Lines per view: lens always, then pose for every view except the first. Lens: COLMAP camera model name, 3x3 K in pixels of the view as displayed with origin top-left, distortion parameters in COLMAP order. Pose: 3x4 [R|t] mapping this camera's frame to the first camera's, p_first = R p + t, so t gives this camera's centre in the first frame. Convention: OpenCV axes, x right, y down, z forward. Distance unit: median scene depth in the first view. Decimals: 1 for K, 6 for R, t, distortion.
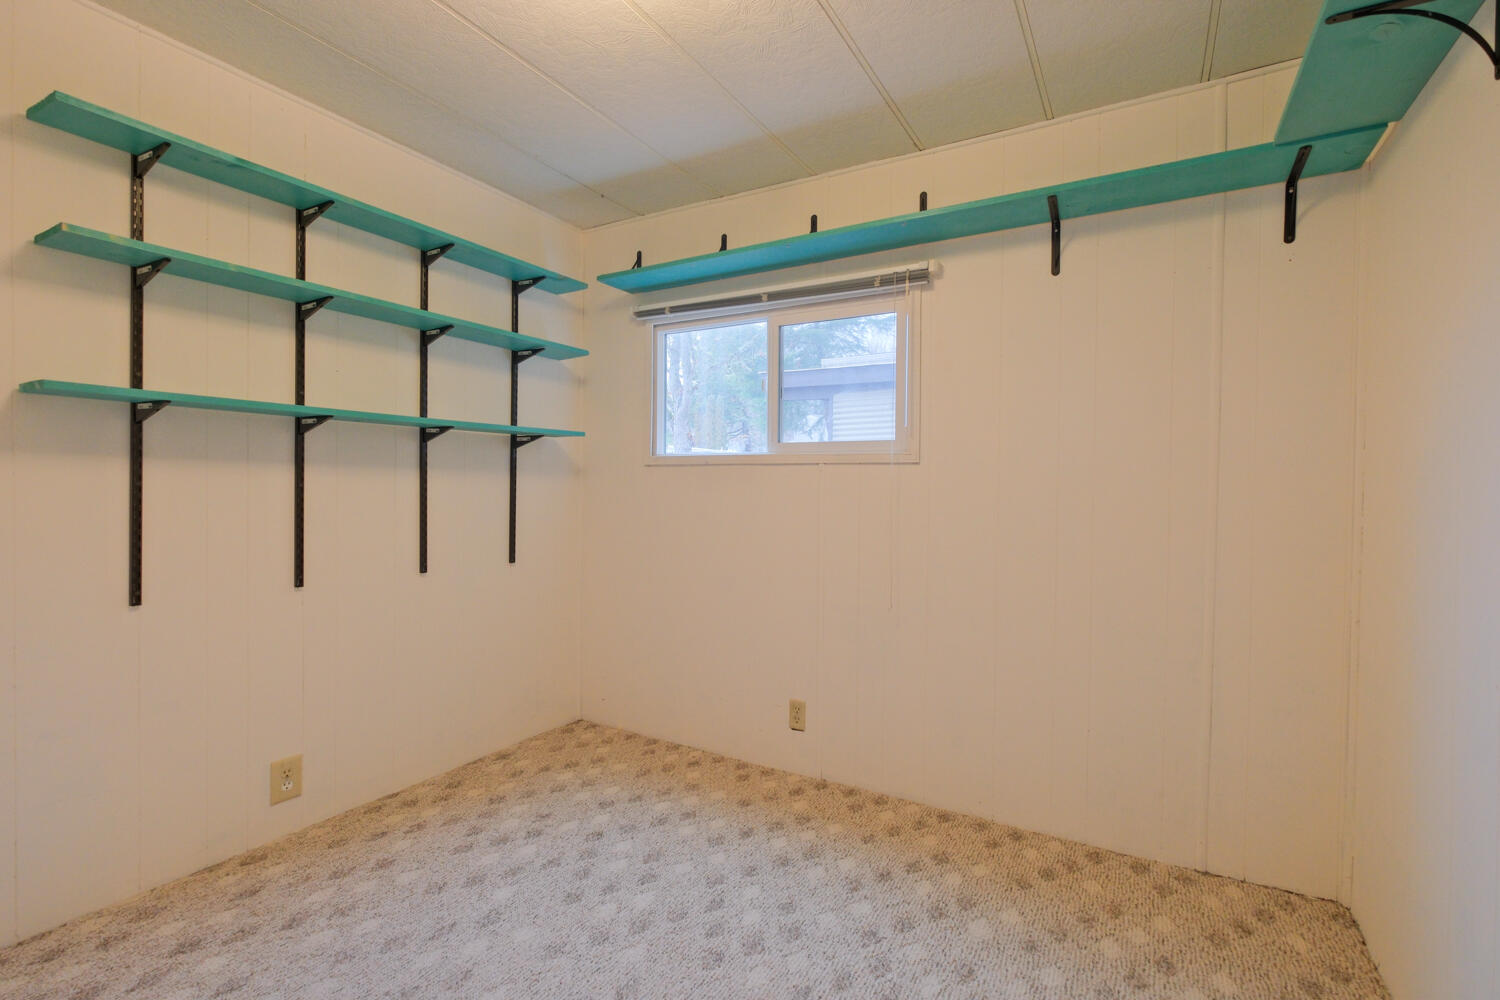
lens RADIAL K [[699.9, 0, 737.5], [0, 699.9, 502.6], [0, 0, 1]] dist [-0.000853, -0.000617]
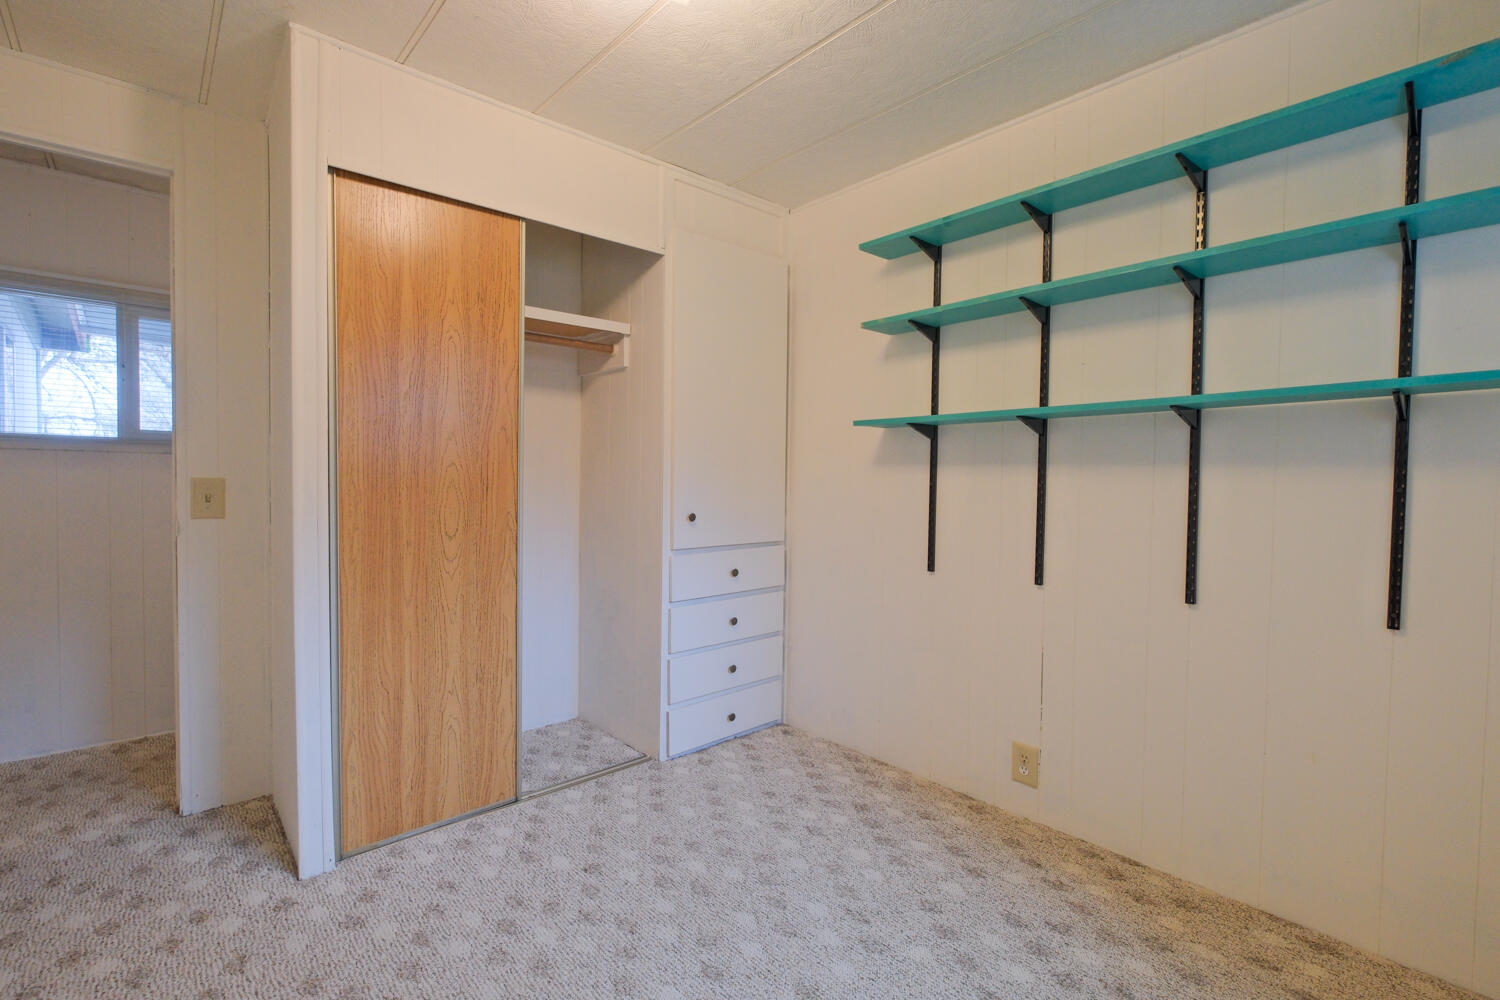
lens RADIAL K [[699.9, 0, 736.9], [0, 699.9, 484.2], [0, 0, 1]] dist [-0.000853, -0.000617]
pose [[-0.327977, 0.002960, -0.944681, 0.498461], [-0.025511, 0.999603, 0.011989, -0.027051], [0.944341, 0.028032, -0.327771, 0.936871]]
